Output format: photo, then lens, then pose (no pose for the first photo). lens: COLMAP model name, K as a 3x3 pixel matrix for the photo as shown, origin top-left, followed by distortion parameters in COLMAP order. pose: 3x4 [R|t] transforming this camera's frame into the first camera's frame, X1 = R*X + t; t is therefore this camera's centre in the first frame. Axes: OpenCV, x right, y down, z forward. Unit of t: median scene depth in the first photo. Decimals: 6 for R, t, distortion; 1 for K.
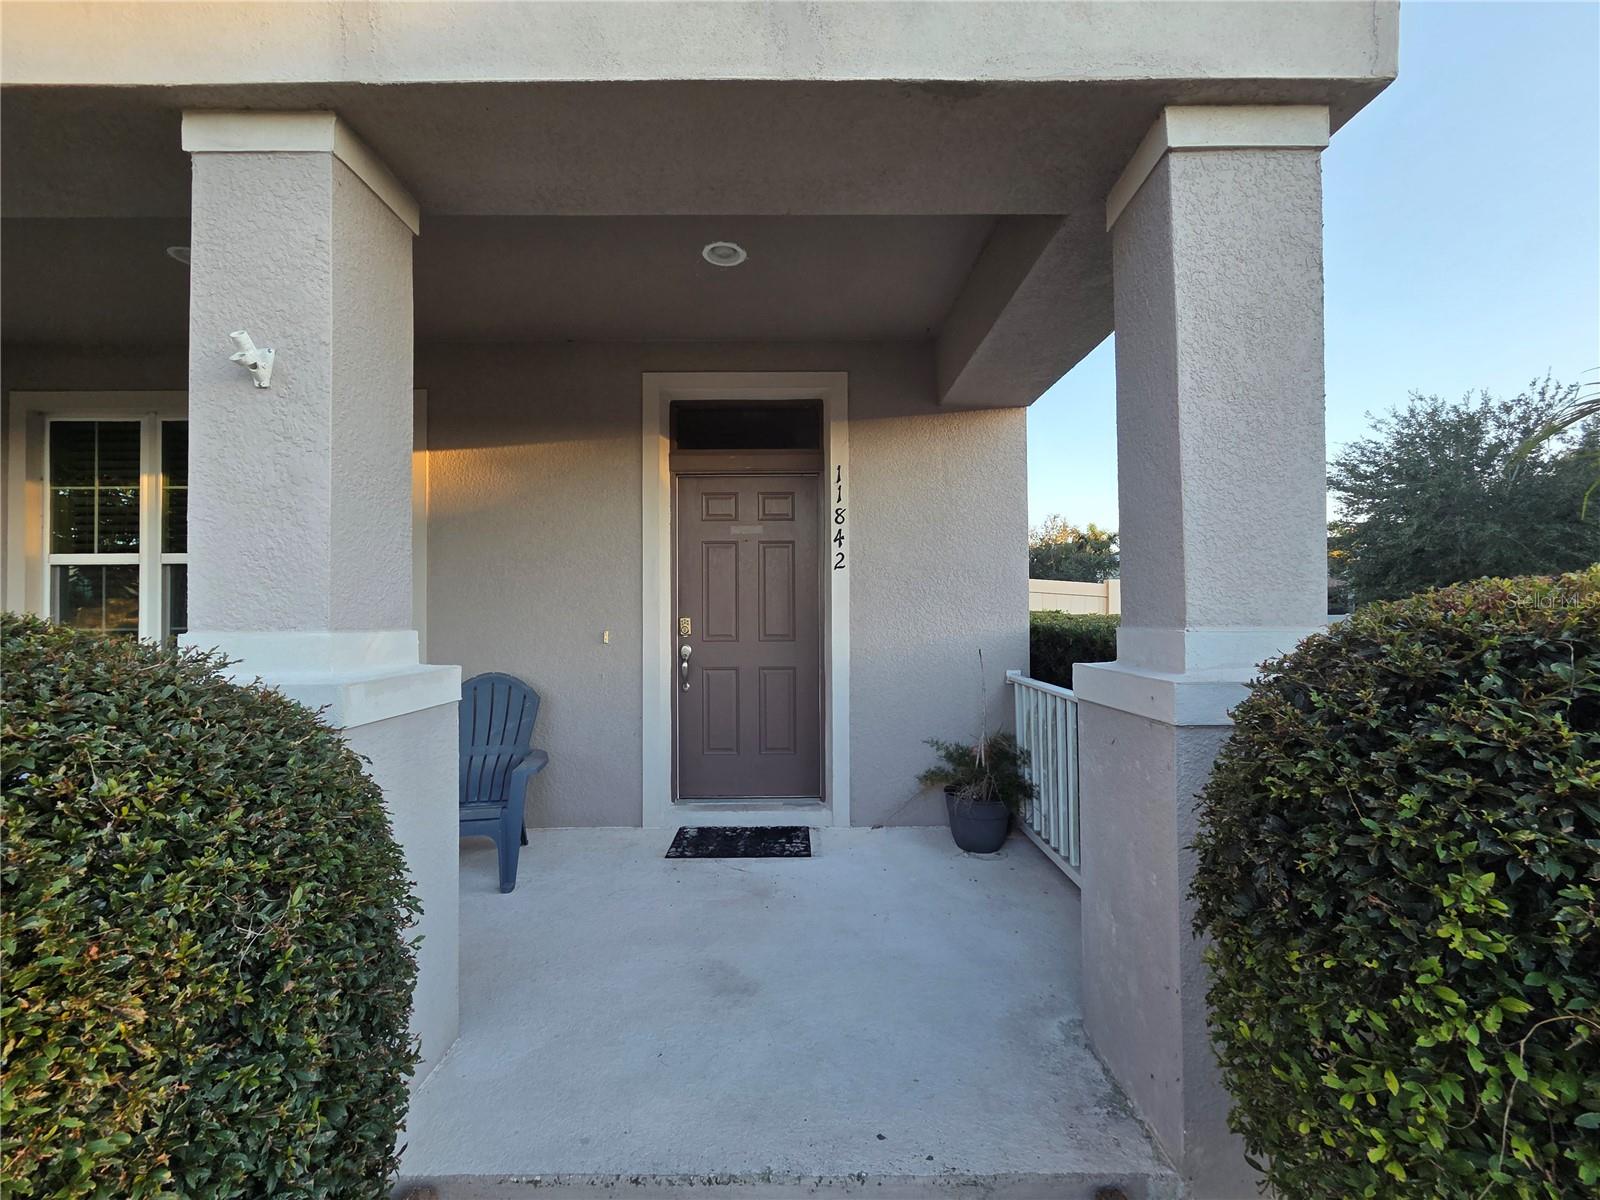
lens RADIAL K [[656.2, 0, 804.5], [0, 656.2, 599.6], [0, 0, 1]] dist [-0.007858, 0.003289]
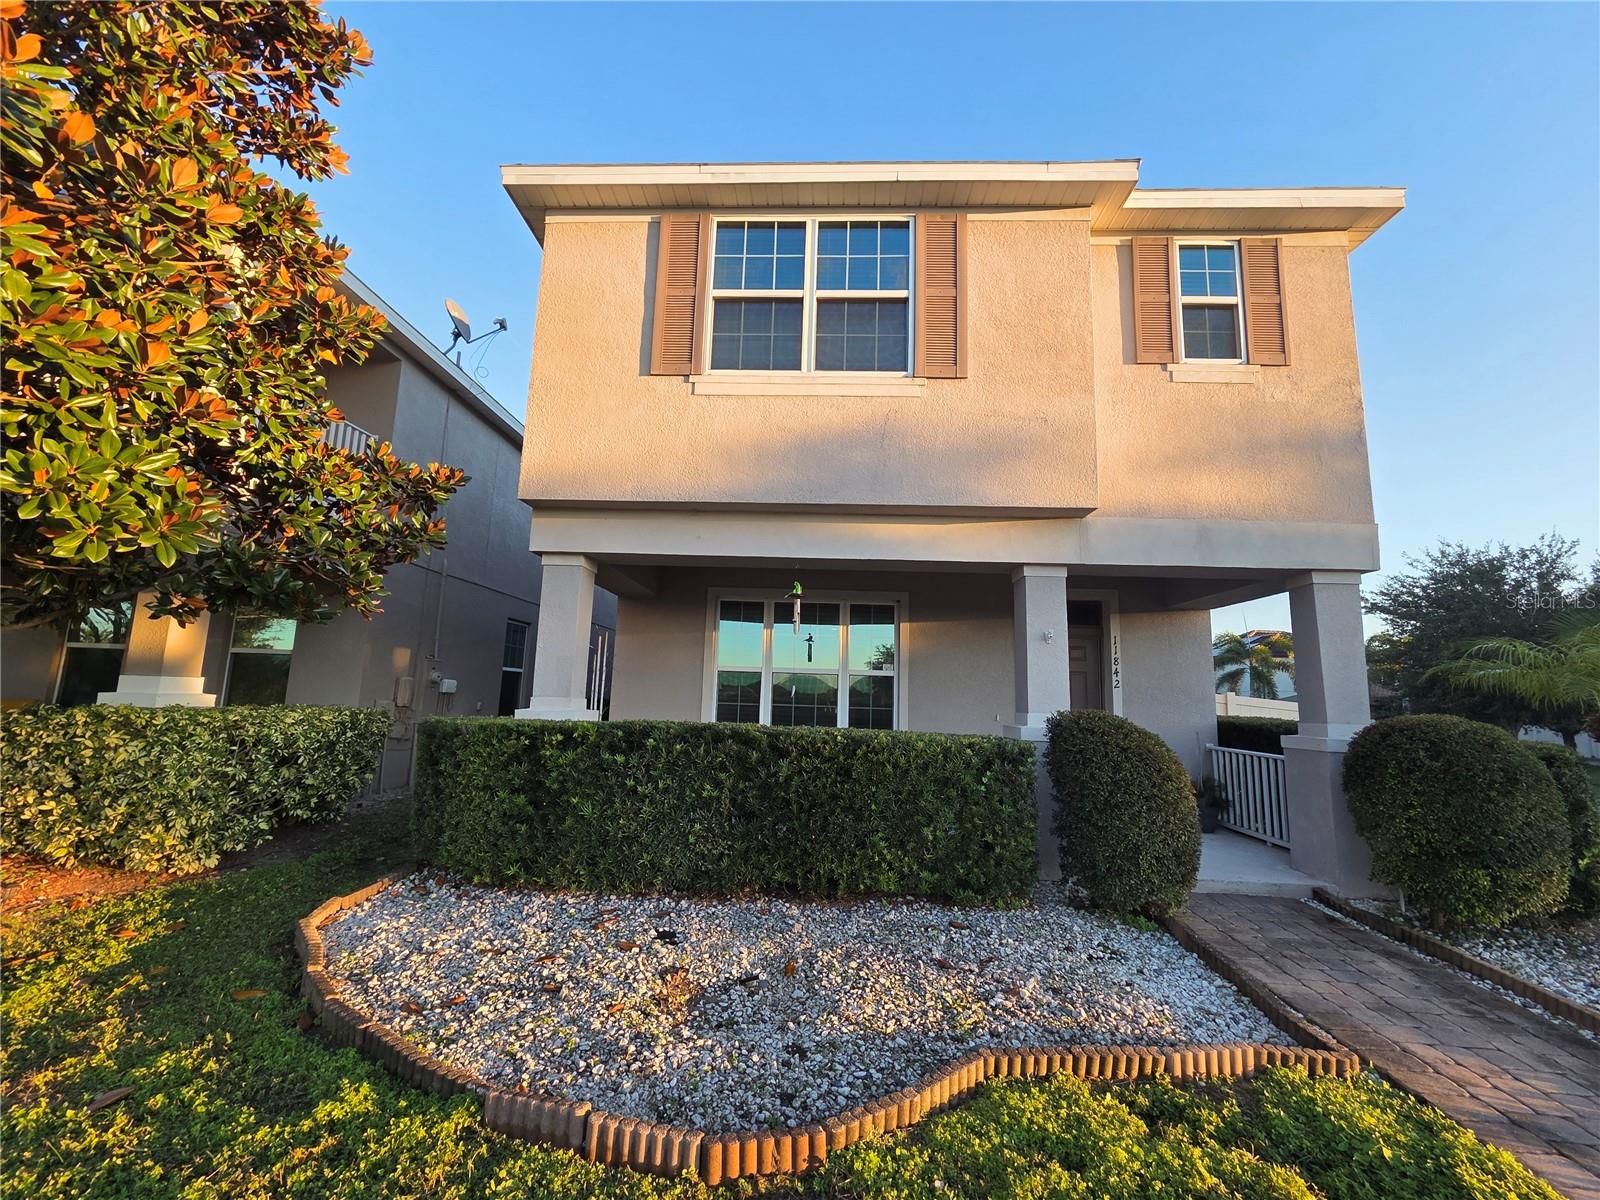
lens RADIAL K [[656.2, 0, 795.5], [0, 656.2, 603.9], [0, 0, 1]] dist [-0.007858, 0.003289]
pose [[0.998068, 0.027955, -0.055490, -0.206863], [-0.034634, 0.991763, -0.123312, -0.005771], [0.051586, 0.124996, 0.990815, -0.262316]]
